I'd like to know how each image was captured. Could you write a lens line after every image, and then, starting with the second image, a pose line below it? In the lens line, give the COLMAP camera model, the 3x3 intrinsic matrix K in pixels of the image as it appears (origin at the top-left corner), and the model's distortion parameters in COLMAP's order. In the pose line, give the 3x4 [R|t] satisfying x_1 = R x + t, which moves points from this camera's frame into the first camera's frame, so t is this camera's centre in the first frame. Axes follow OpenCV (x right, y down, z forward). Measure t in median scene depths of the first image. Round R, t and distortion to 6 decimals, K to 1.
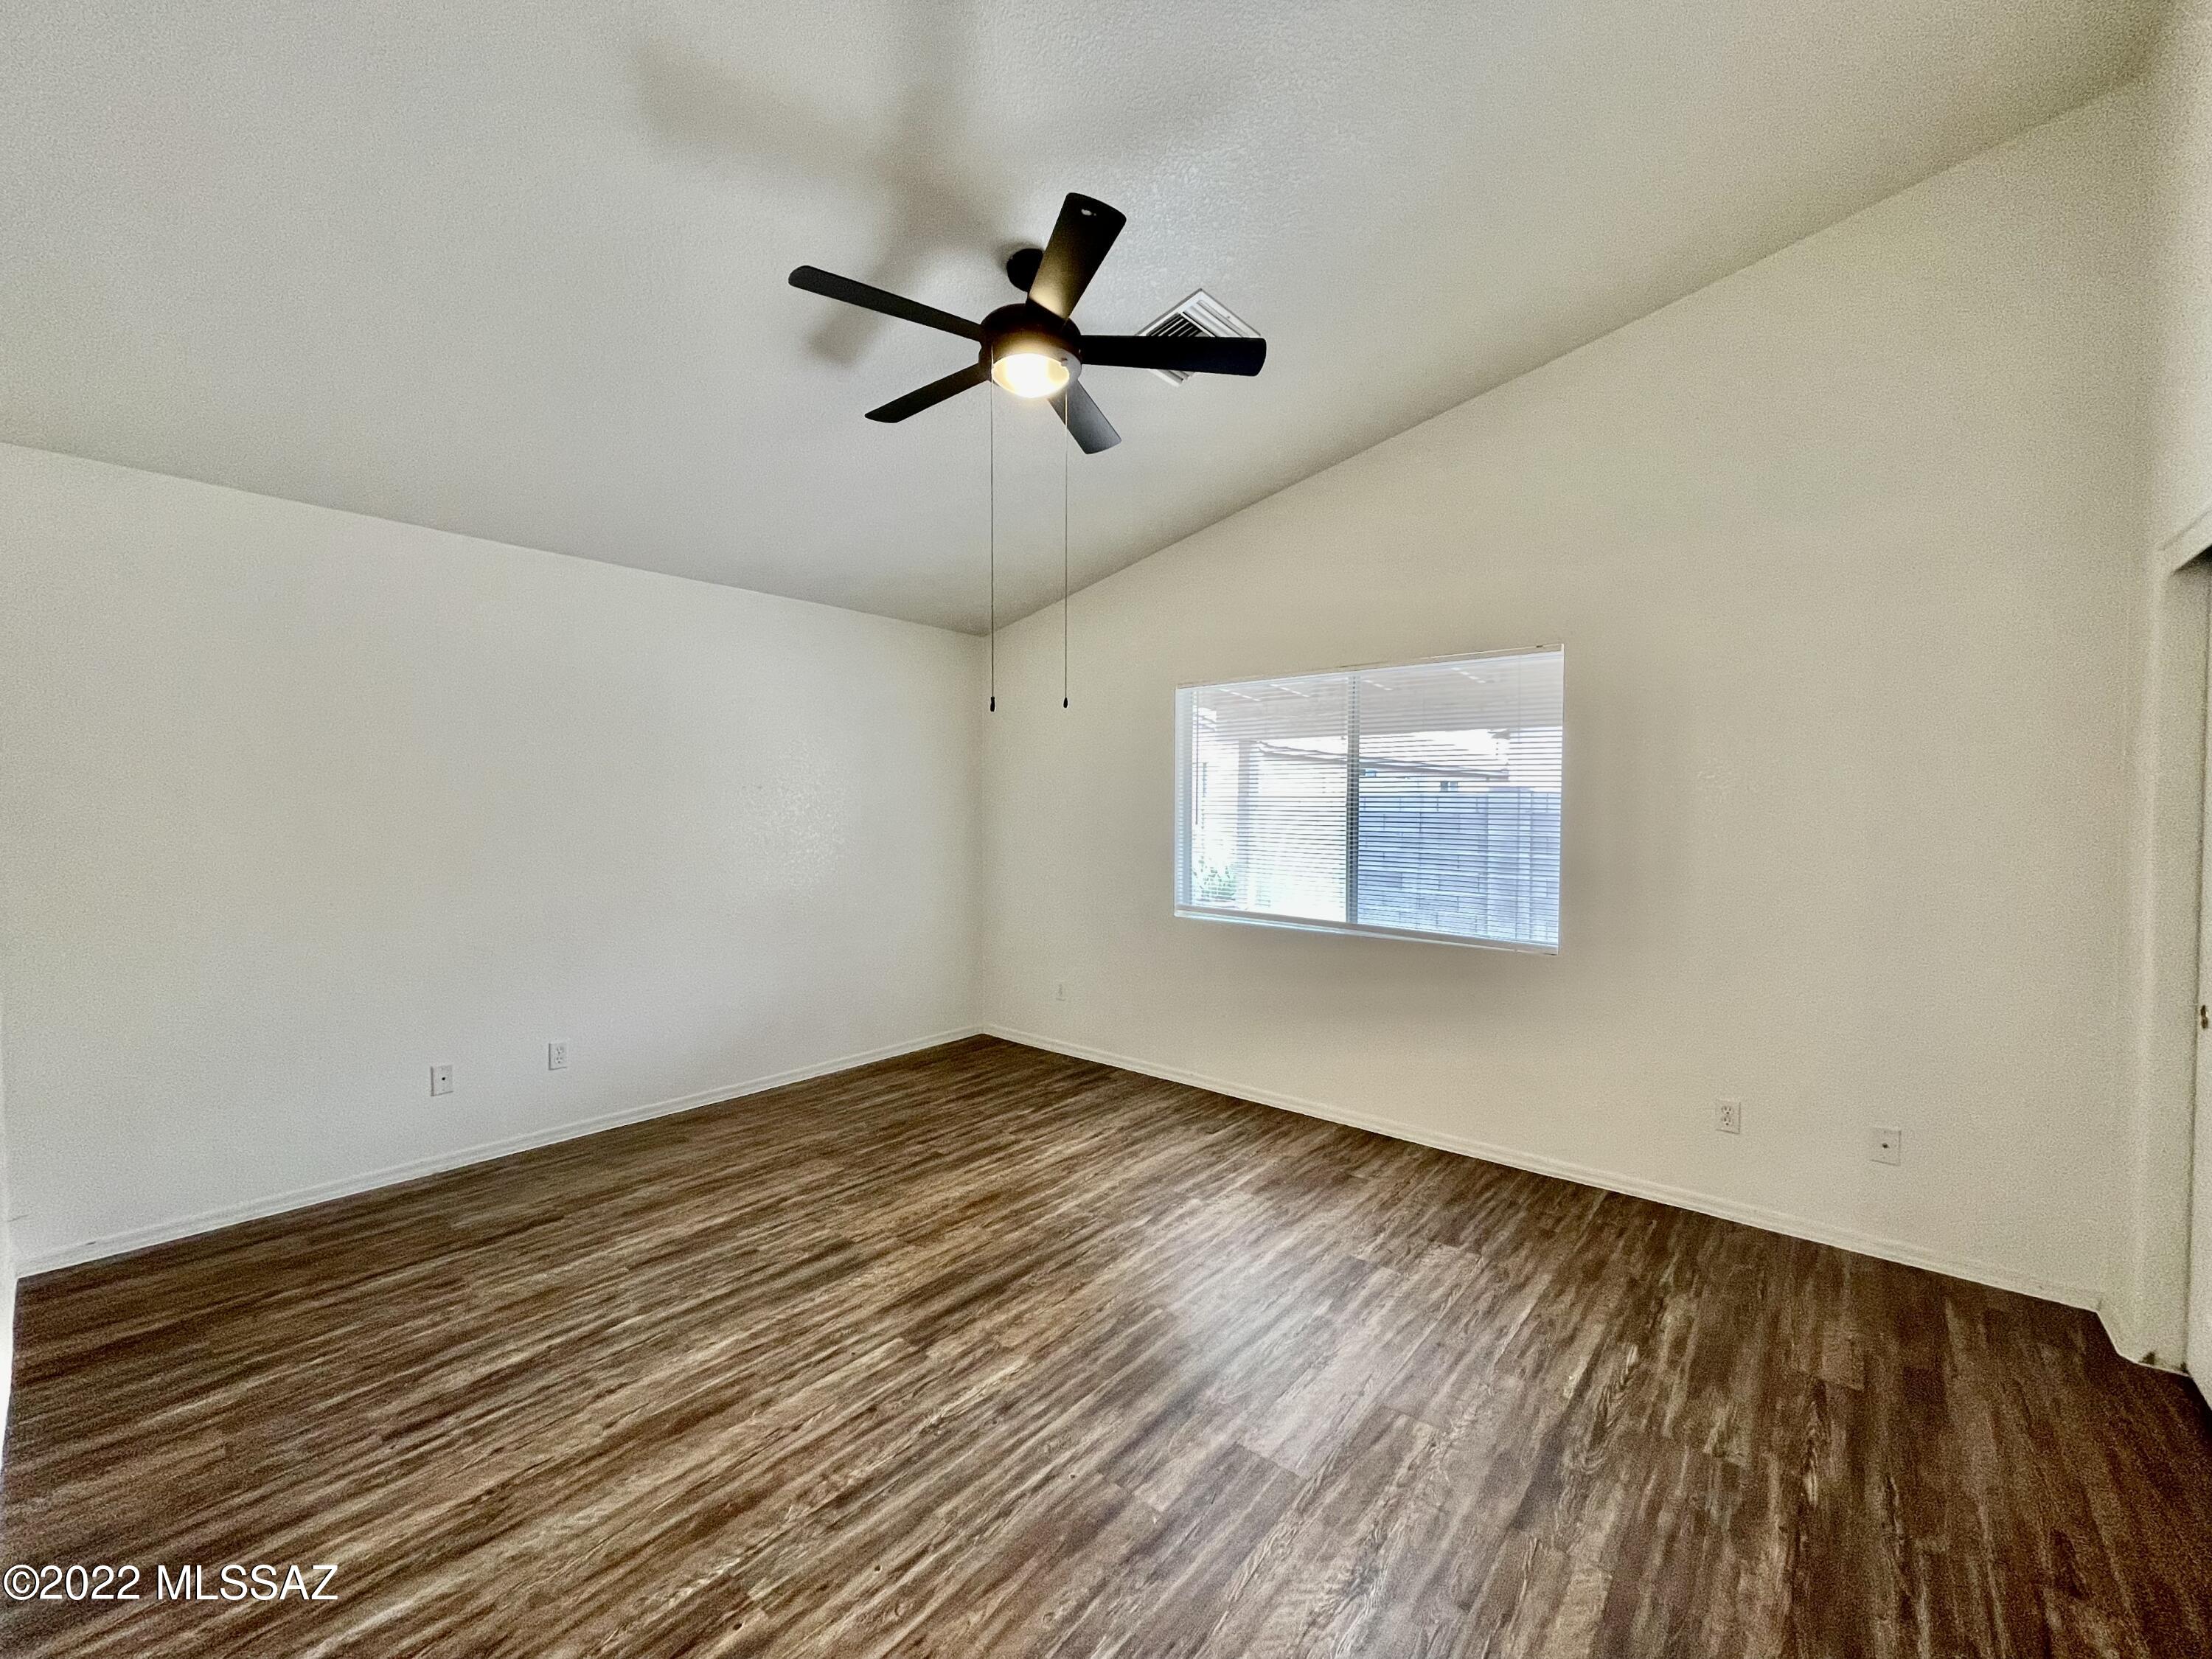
lens RADIAL K [[896.8, 0, 1097.6], [0, 896.8, 829.0], [0, 0, 1]] dist [-0.002058, 0.000840]
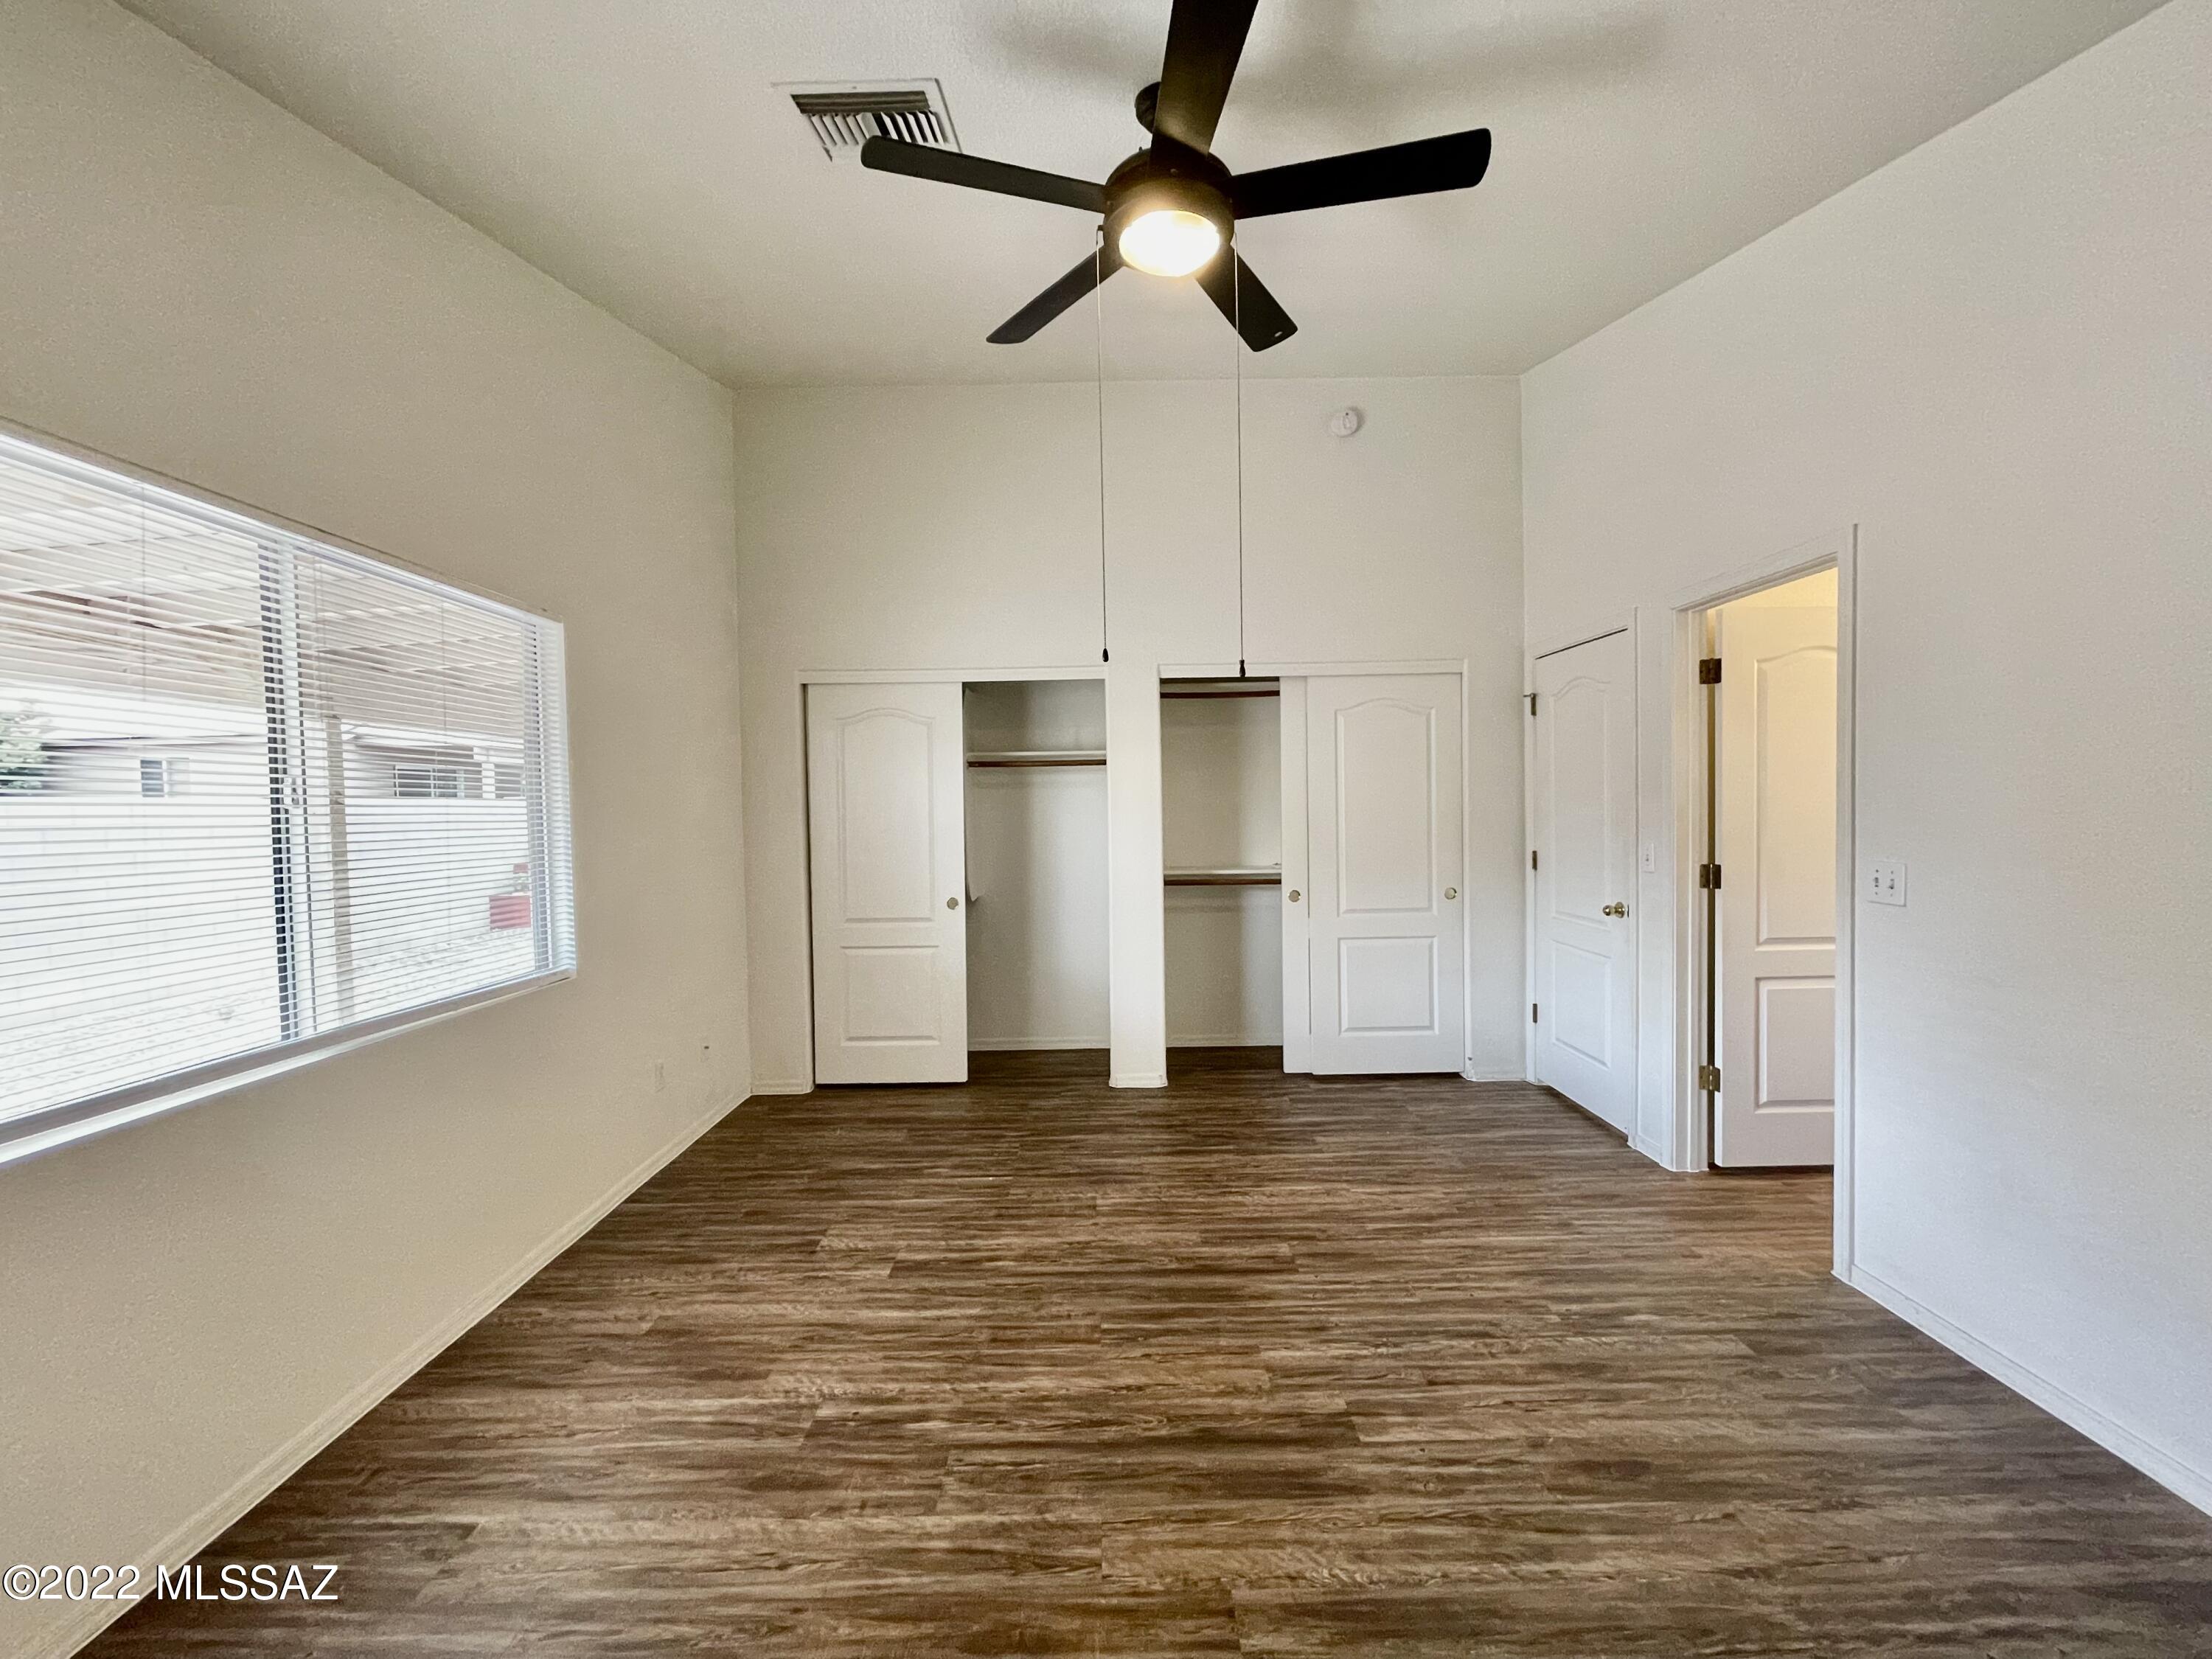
lens RADIAL K [[896.8, 0, 1097.6], [0, 896.8, 829.0], [0, 0, 1]] dist [-0.002058, 0.000840]
pose [[-0.650440, -0.011945, 0.759463, -0.697825], [0.032639, 0.998513, 0.043659, -0.033689], [-0.758856, 0.053185, -0.649084, 1.733363]]
